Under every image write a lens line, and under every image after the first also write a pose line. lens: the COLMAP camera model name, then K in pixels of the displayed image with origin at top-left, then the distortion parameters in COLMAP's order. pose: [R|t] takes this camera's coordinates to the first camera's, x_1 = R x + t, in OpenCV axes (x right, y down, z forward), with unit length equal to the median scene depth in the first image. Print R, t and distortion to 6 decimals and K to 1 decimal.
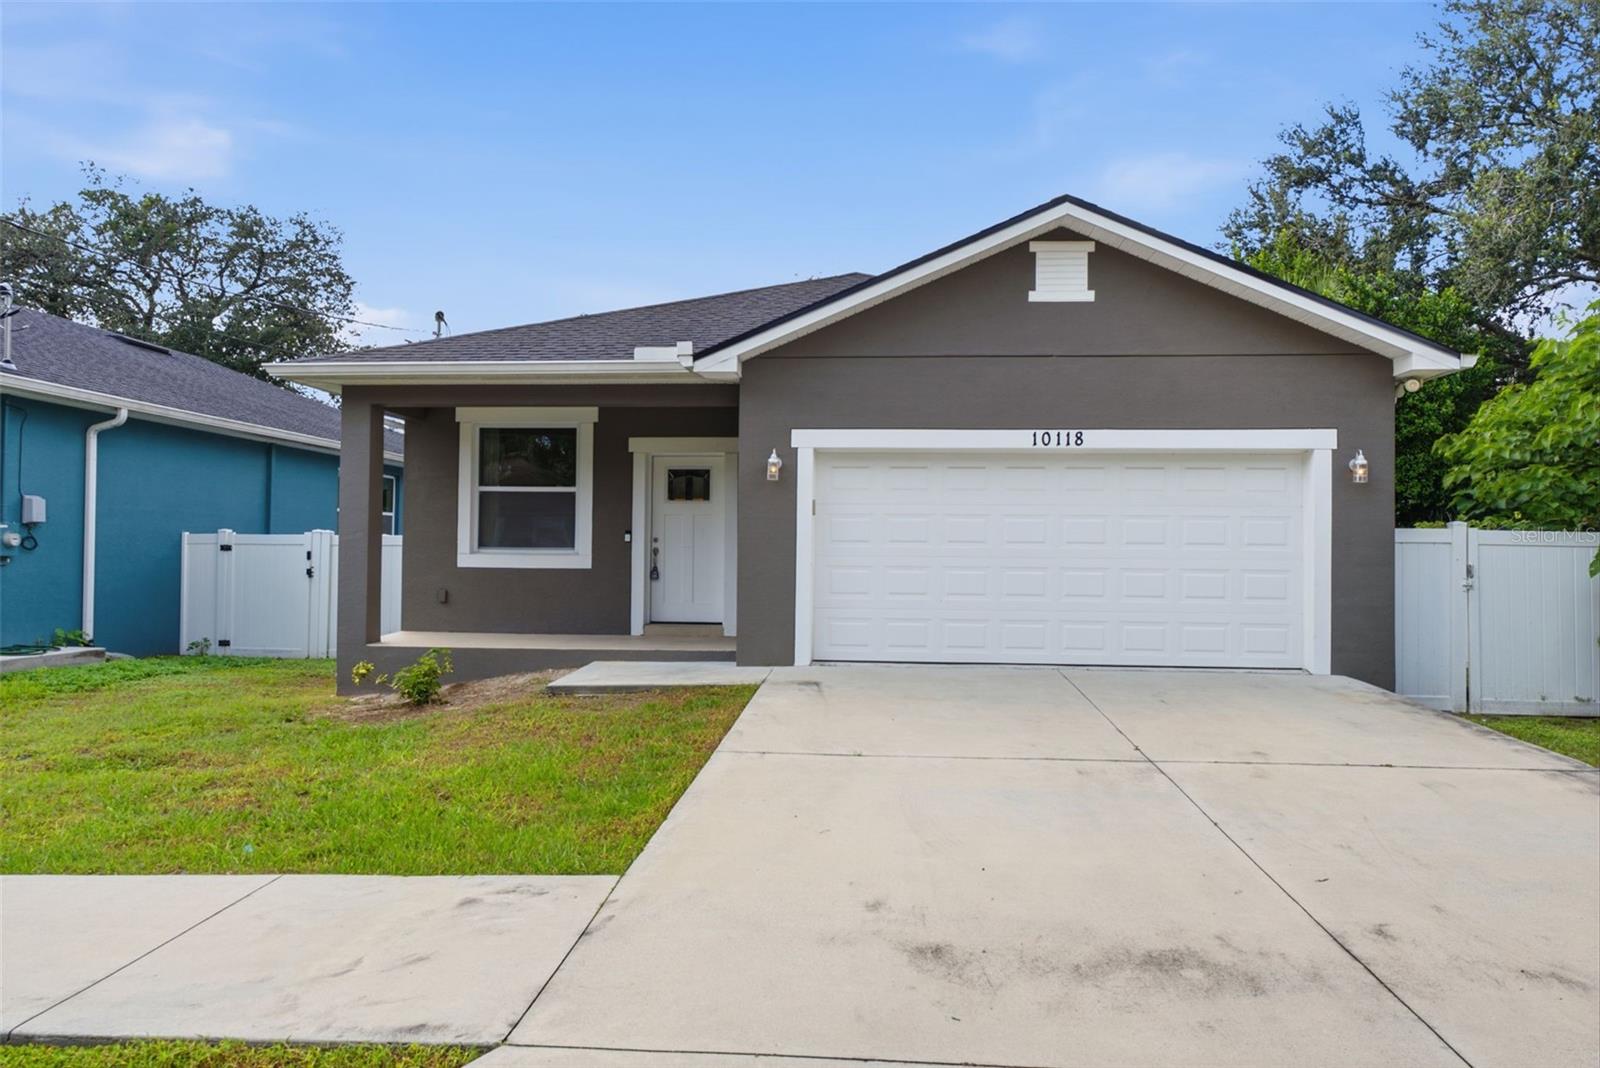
lens RADIAL K [[1076.3, 0, 800.0], [0, 1076.3, 534.0], [0, 0, 1]] dist [0.000283, -0.002052]
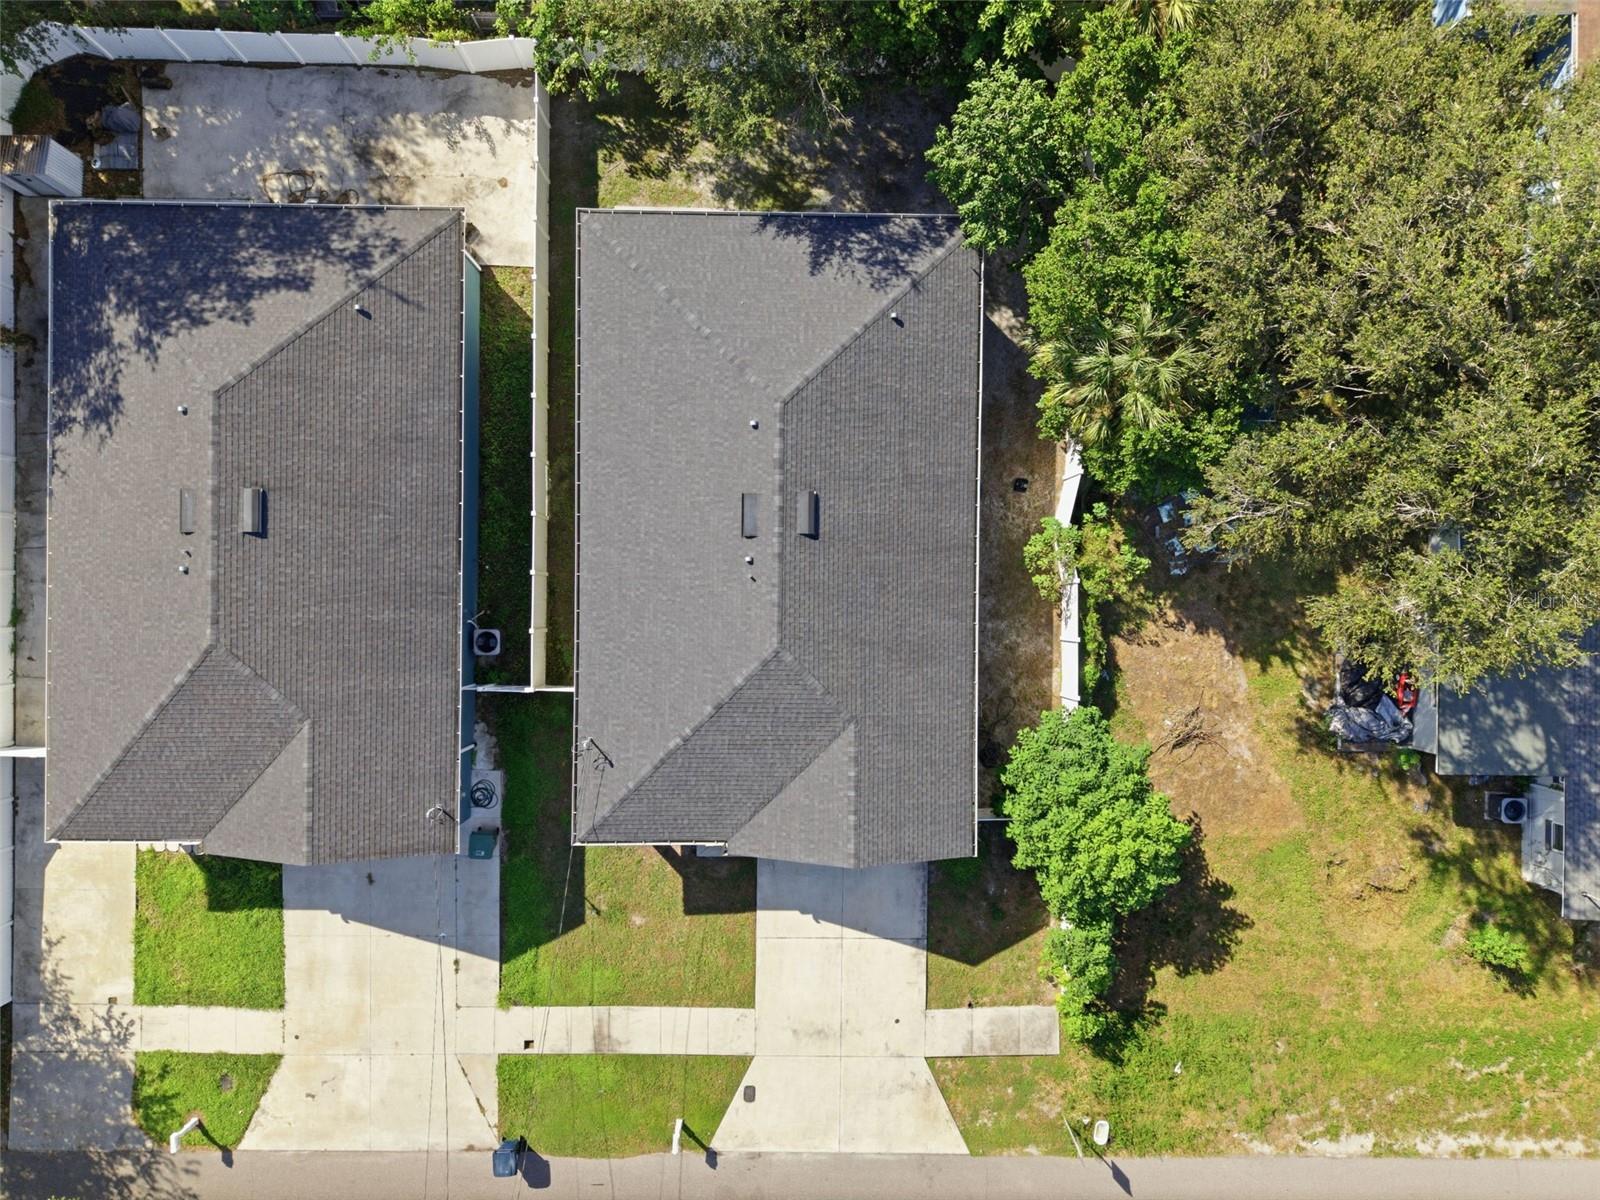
lens RADIAL K [[1069.5, 0, 797.6], [0, 1069.5, 602.5], [0, 0, 1]] dist [0.042601, -0.033251]
pose [[0.997430, -0.071072, 0.009010, 0.113230], [-0.010046, -0.014241, 0.999848, -3.059346], [-0.070933, -0.997369, -0.014919, 1.681374]]
